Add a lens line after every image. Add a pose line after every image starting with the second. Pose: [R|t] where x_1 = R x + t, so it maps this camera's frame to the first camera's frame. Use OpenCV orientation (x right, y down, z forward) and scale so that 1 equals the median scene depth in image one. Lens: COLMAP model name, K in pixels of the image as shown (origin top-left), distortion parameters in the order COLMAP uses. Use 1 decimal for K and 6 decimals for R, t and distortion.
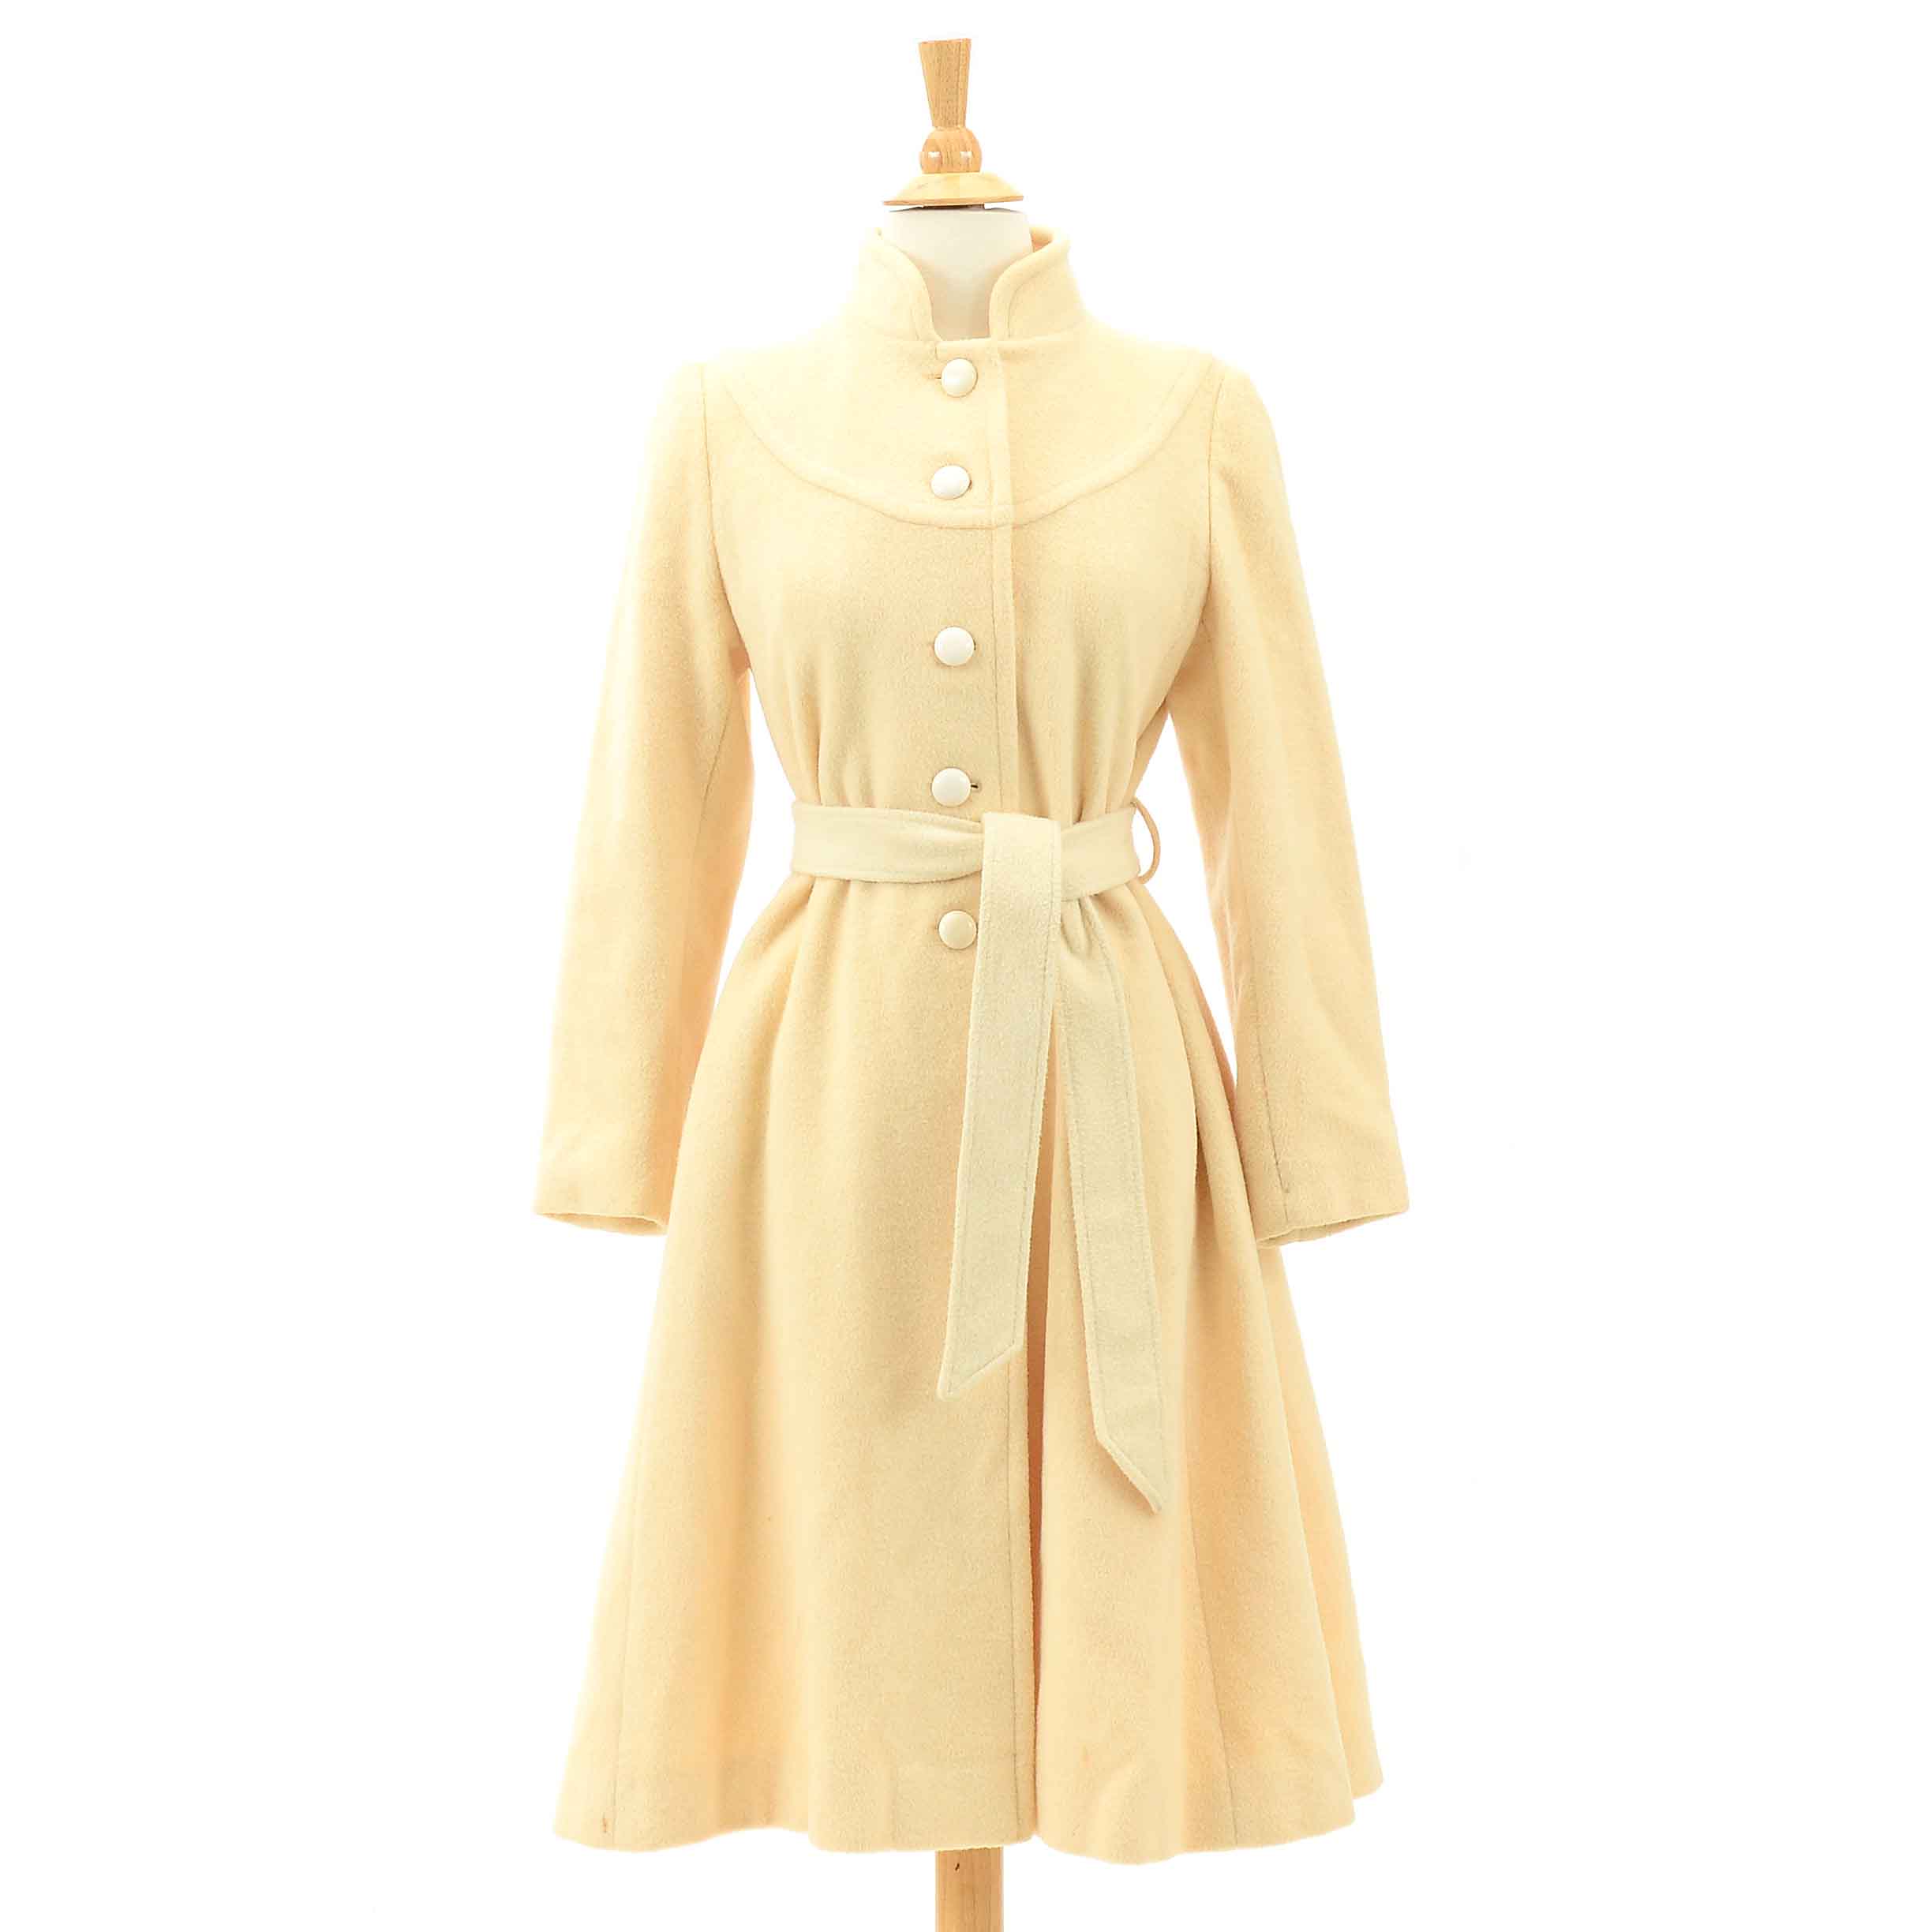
lens RADIAL K [[4568.7, 0, 966.0], [0, 4568.7, 966.0], [0, 0, 1]] dist [-0.003485, -0.041333]
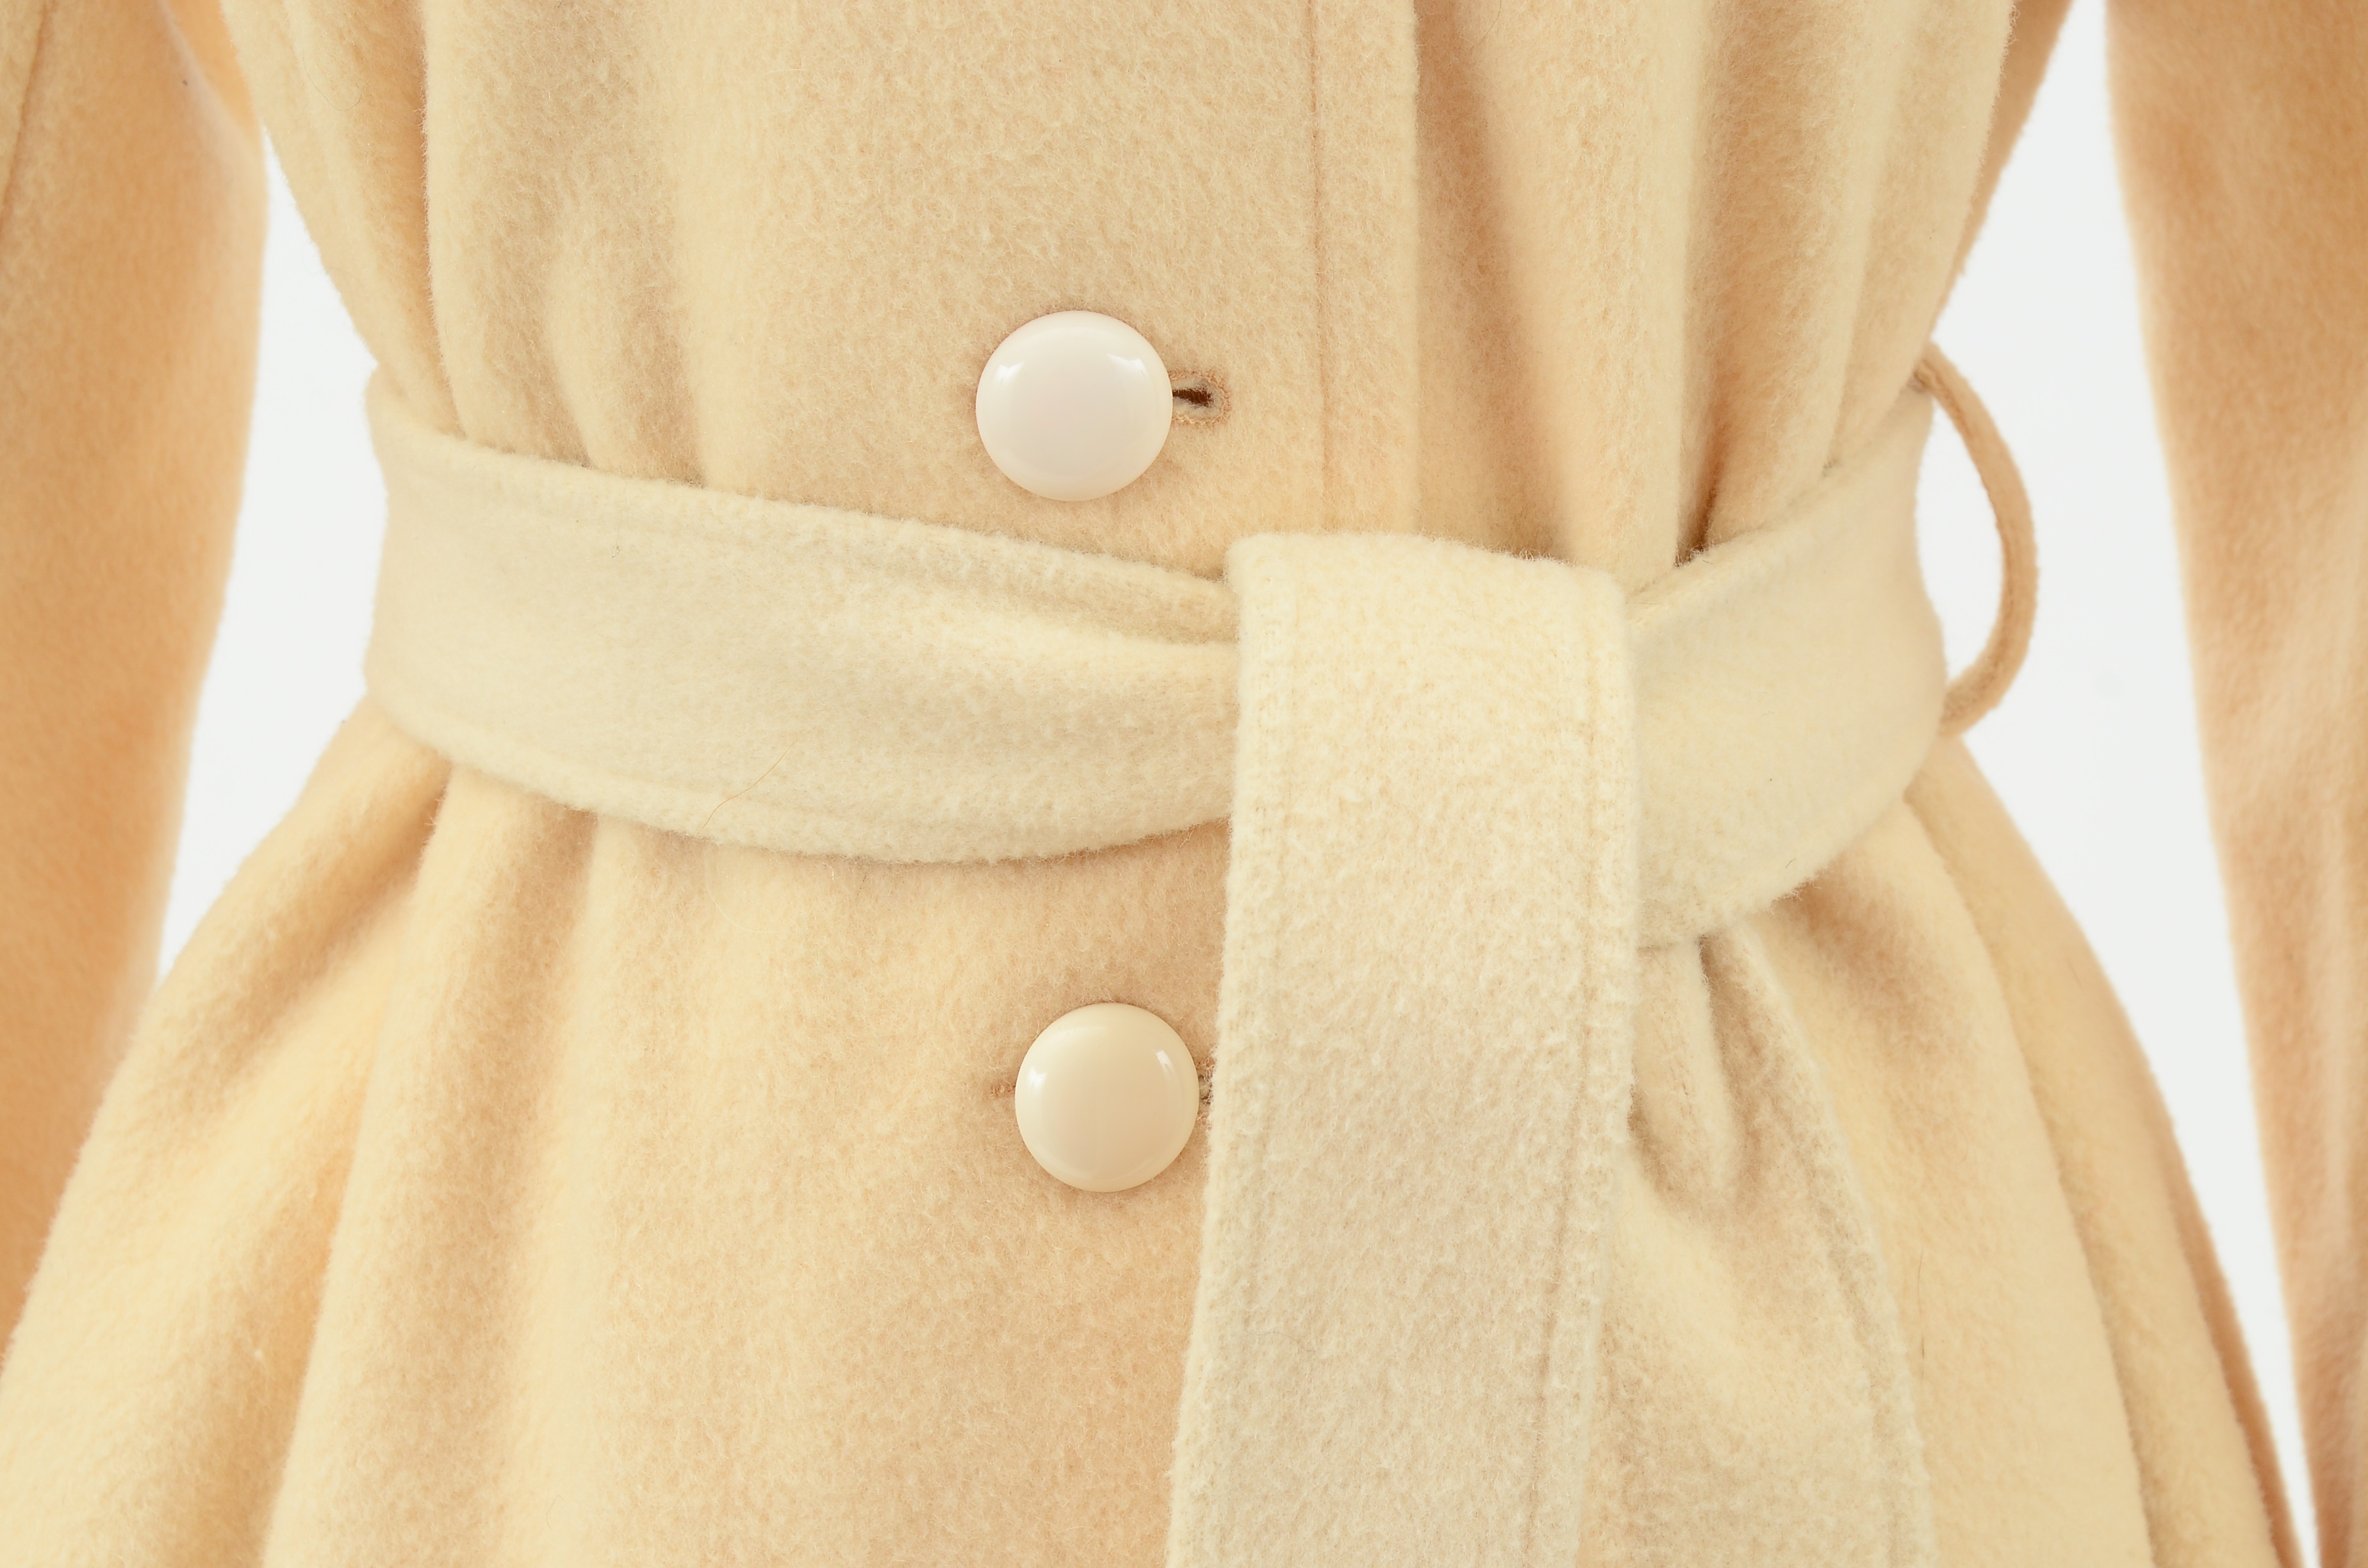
lens RADIAL K [[5427.3, 0, 1184.0], [0, 5427.3, 784.0], [0, 0, 1]] dist [0.068777, 0.293511]
pose [[0.999913, 0.006986, -0.011209, 0.004193], [-0.005069, 0.986646, 0.162803, -0.060546], [0.012196, -0.162732, 0.986595, 0.759471]]
